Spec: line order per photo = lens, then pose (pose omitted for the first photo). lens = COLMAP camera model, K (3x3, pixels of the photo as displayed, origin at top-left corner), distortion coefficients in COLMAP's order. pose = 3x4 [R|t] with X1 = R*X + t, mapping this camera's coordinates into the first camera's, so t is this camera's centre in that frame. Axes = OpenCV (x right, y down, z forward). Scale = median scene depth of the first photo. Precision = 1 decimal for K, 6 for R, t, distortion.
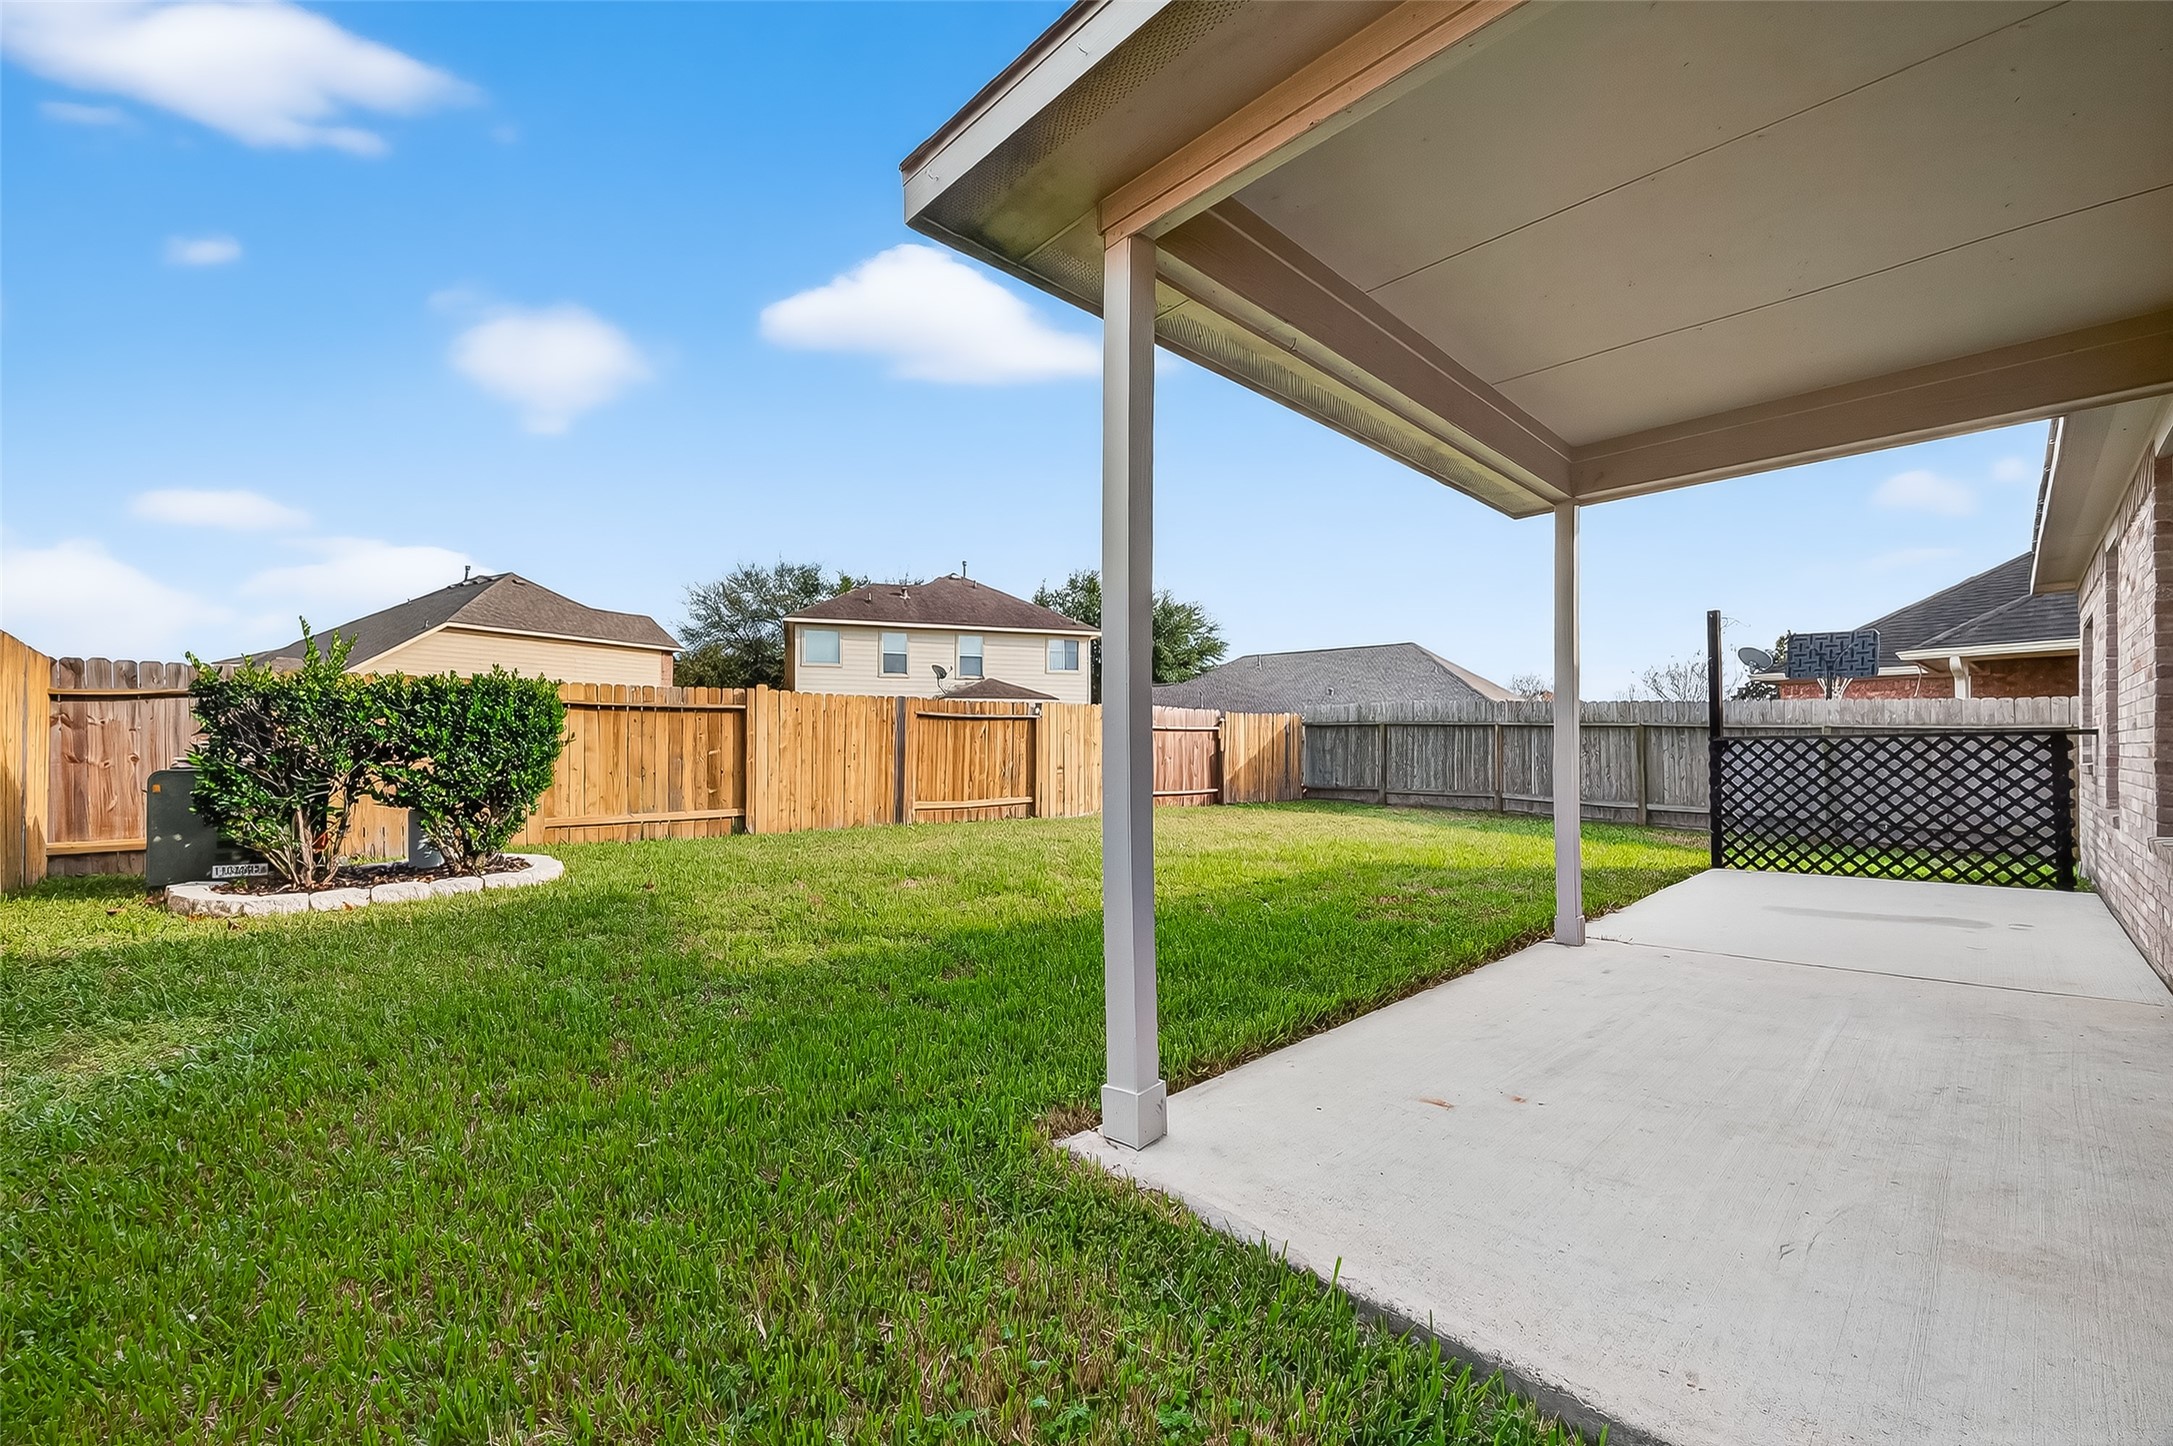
lens RADIAL K [[877.5, 0, 1088.8], [0, 877.5, 740.7], [0, 0, 1]] dist [-0.001881, -0.000338]
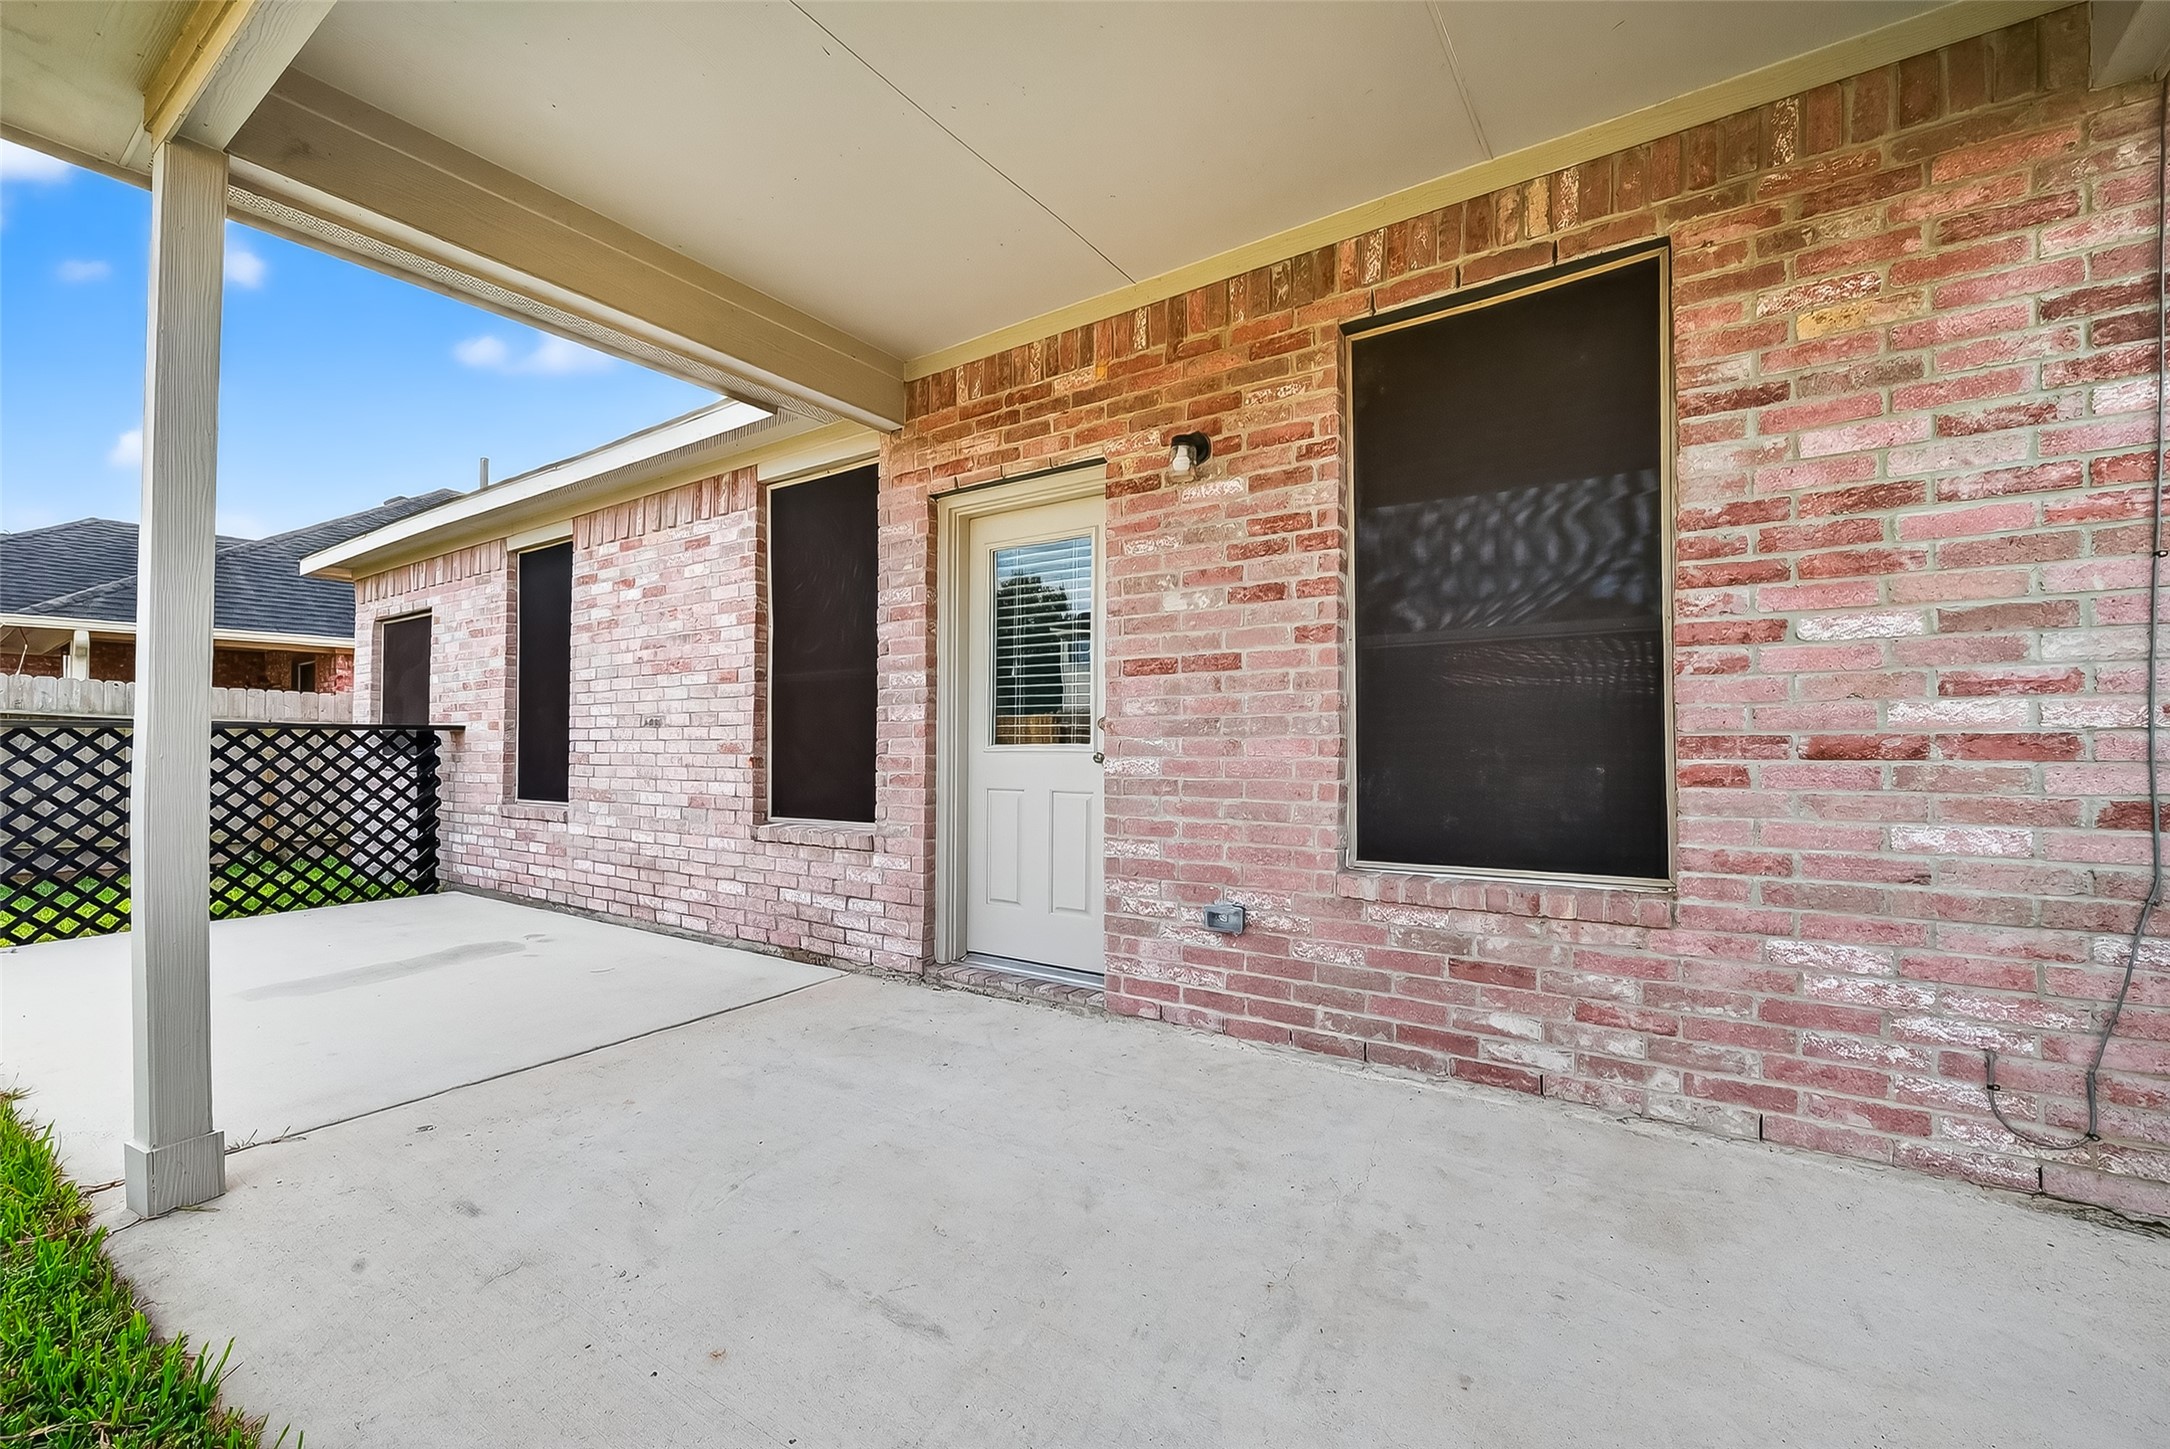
lens RADIAL K [[876.3, 0, 1040.8], [0, 876.3, 740.3], [0, 0, 1]] dist [-0.001881, -0.000338]
pose [[-0.209716, 0.011624, 0.977693, 0.031803], [-0.015509, 0.999764, -0.015213, 0.006116], [-0.977639, -0.018354, -0.209486, 0.439142]]
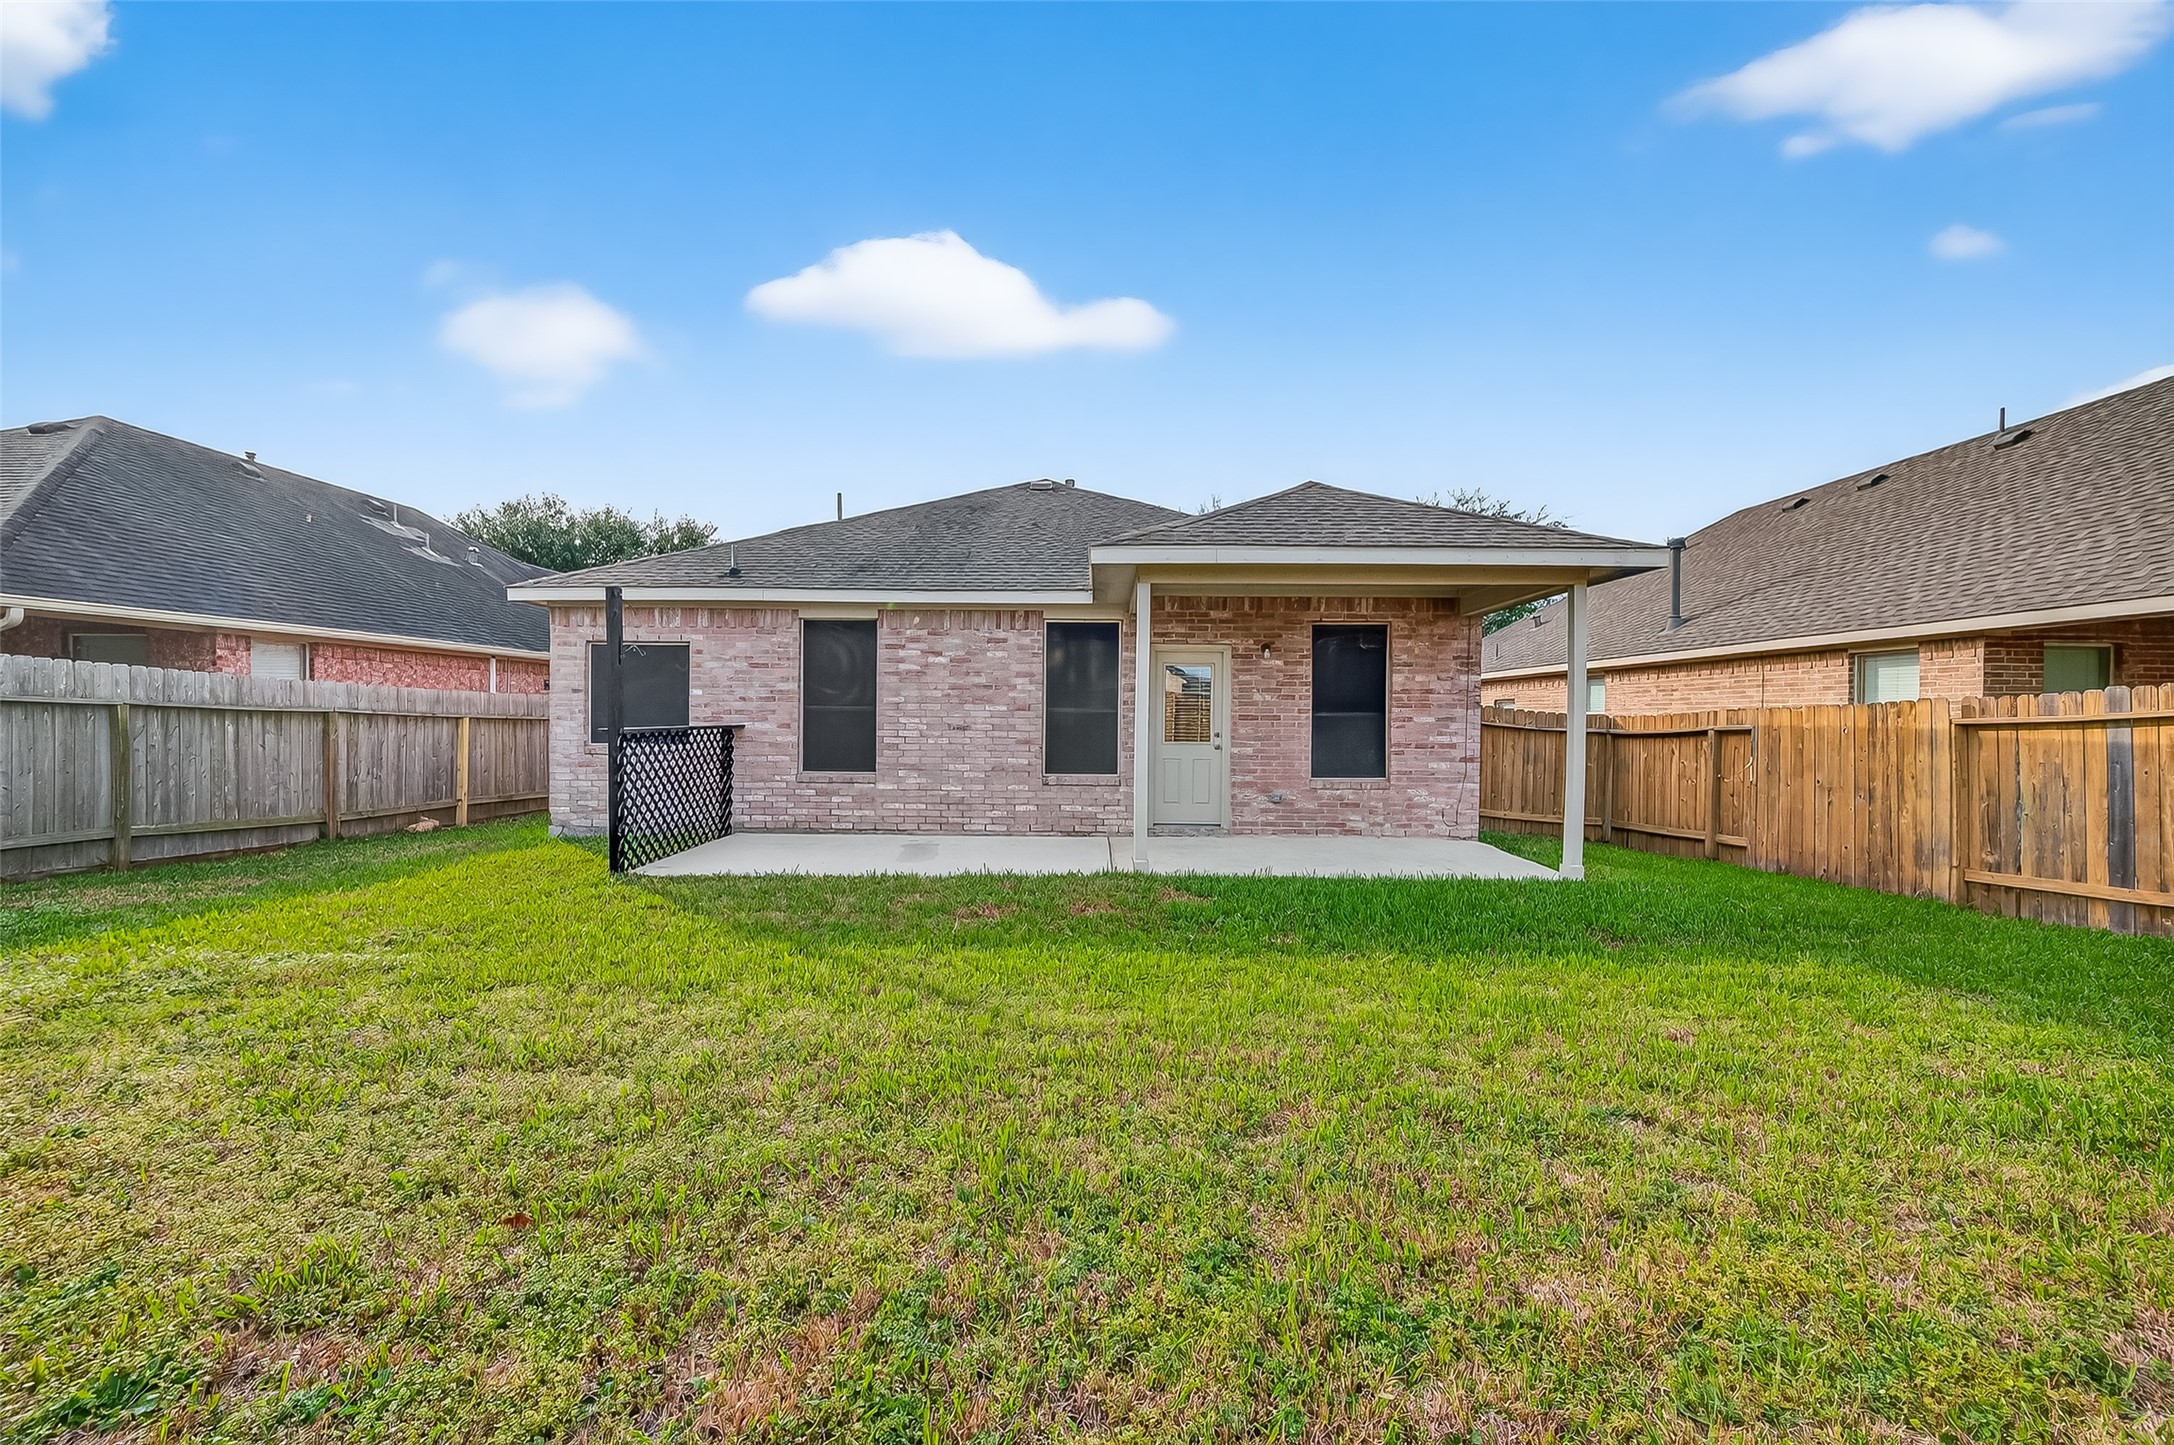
lens RADIAL K [[877.9, 0, 1079.4], [0, 877.9, 717.6], [0, 0, 1]] dist [-0.001881, -0.000338]
pose [[-0.712614, -0.005537, 0.701534, -0.245406], [-0.018388, 0.999773, -0.010788, -0.014949], [-0.701315, -0.020587, -0.712554, 1.259677]]
